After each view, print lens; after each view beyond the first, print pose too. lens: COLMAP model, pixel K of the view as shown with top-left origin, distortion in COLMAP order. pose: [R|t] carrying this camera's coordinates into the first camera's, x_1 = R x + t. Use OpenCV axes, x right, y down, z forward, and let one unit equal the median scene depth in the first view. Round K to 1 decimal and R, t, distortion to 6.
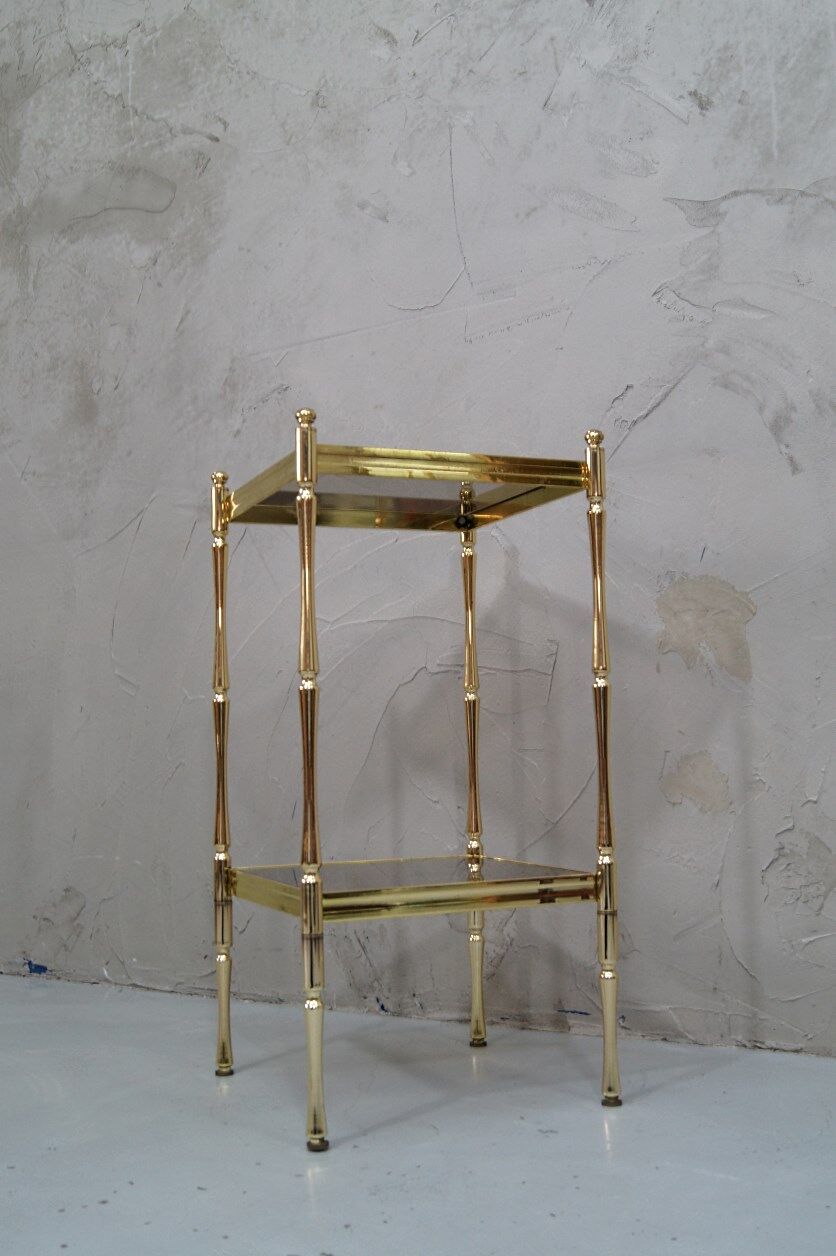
lens RADIAL K [[1382.3, 0, 424.1], [0, 1382.3, 651.0], [0, 0, 1]] dist [-0.048754, 0.000000]
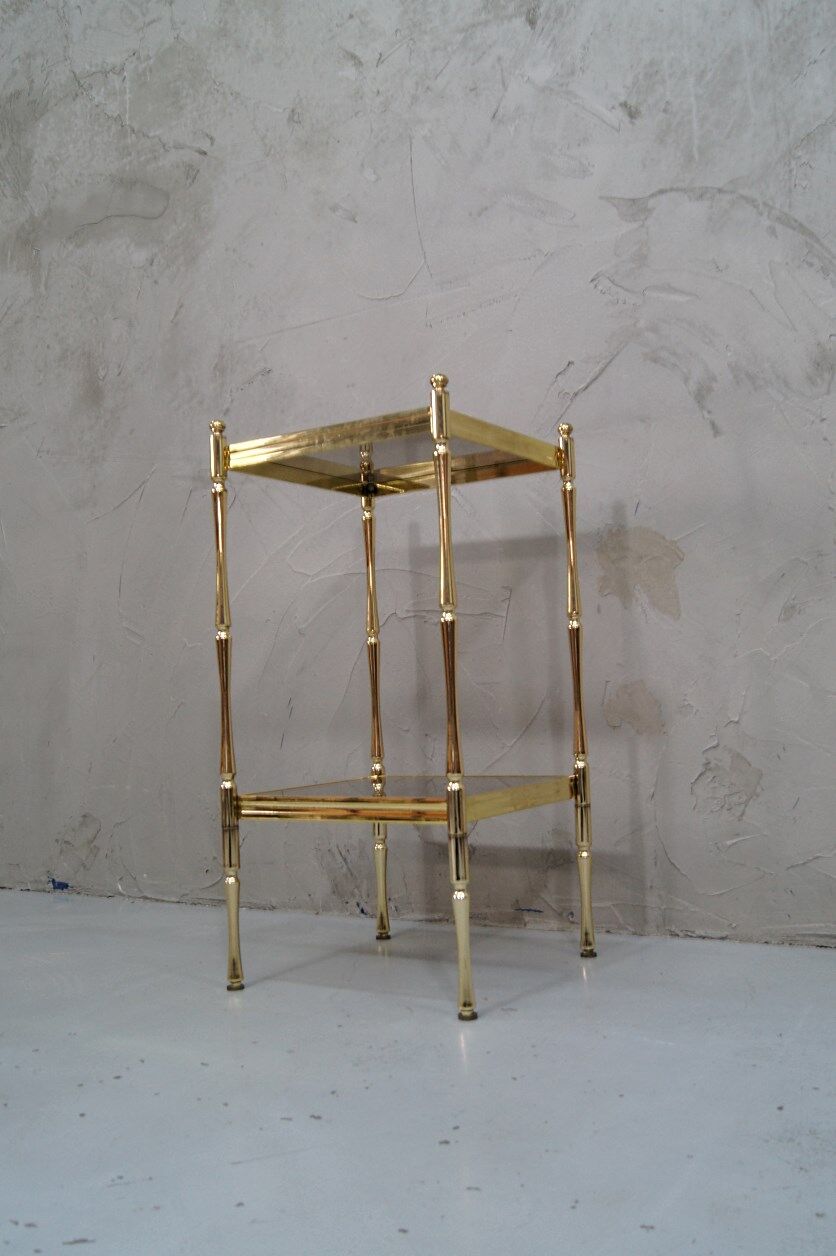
lens RADIAL K [[1185.3, 0, 429.3], [0, 1185.3, 650.1], [0, 0, 1]] dist [-0.062718, 0.000000]
pose [[0.999465, -0.014848, 0.029158, 0.000083], [0.014114, 0.999582, 0.025232, 0.019508], [-0.029520, -0.024807, 0.999256, 0.023283]]
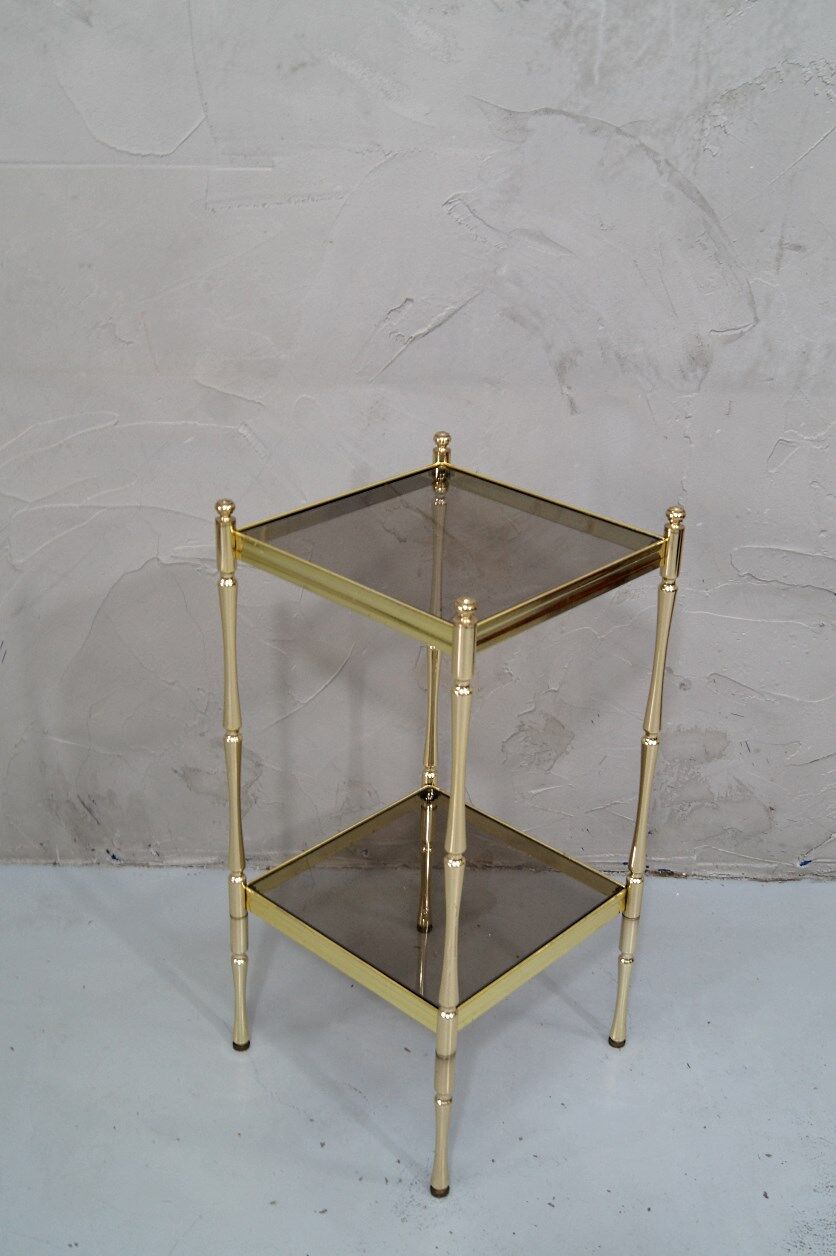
lens RADIAL K [[1382.3, 0, 412.9], [0, 1382.3, 618.1], [0, 0, 1]] dist [-0.048754, 0.000000]
pose [[0.841075, -0.184674, 0.508417, -0.369303], [-0.083835, 0.884053, 0.459807, -0.436149], [-0.534382, -0.429356, 0.728073, 0.225174]]
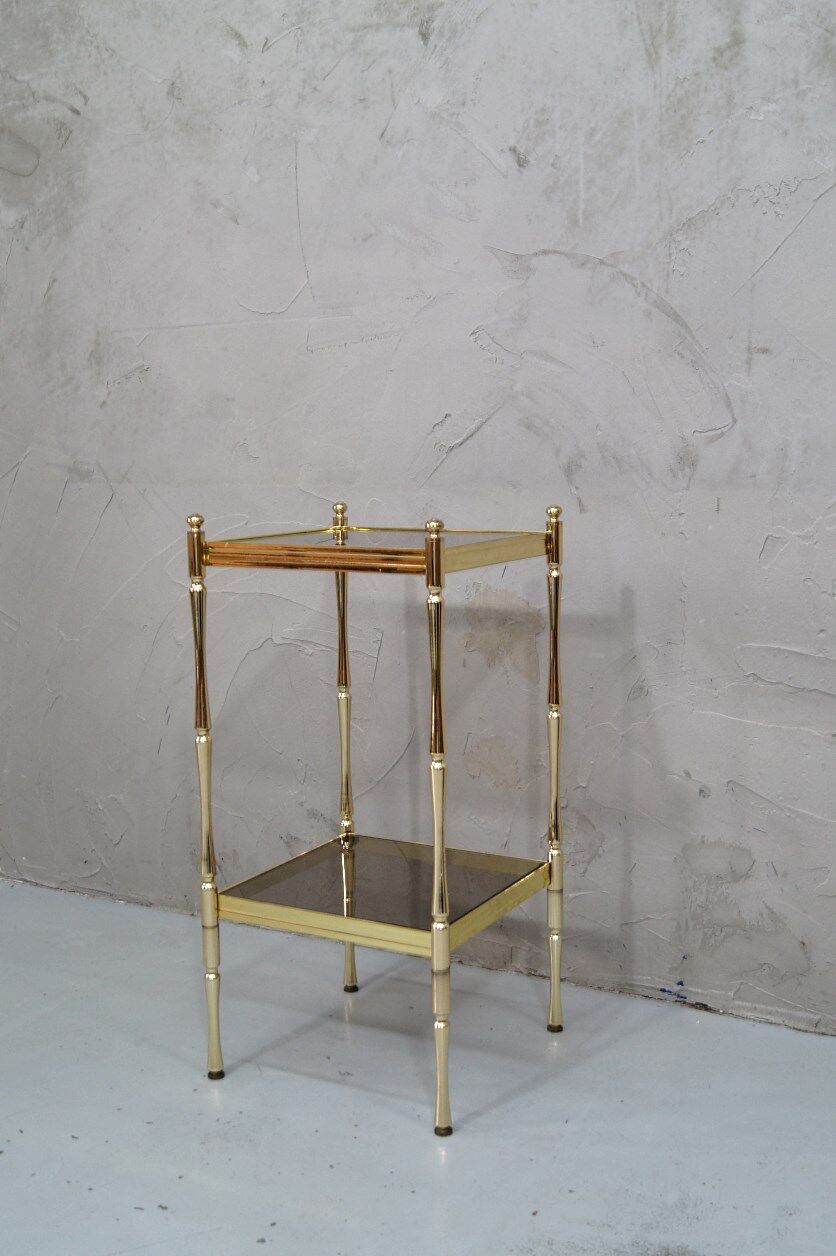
lens RADIAL K [[1382.3, 0, 452.8], [0, 1382.3, 647.5], [0, 0, 1]] dist [-0.048754, 0.000000]
pose [[0.996352, 0.009273, 0.084834, 0.059247], [-0.026068, 0.979636, 0.199083, -0.232974], [-0.081260, -0.200568, 0.976304, -0.144495]]
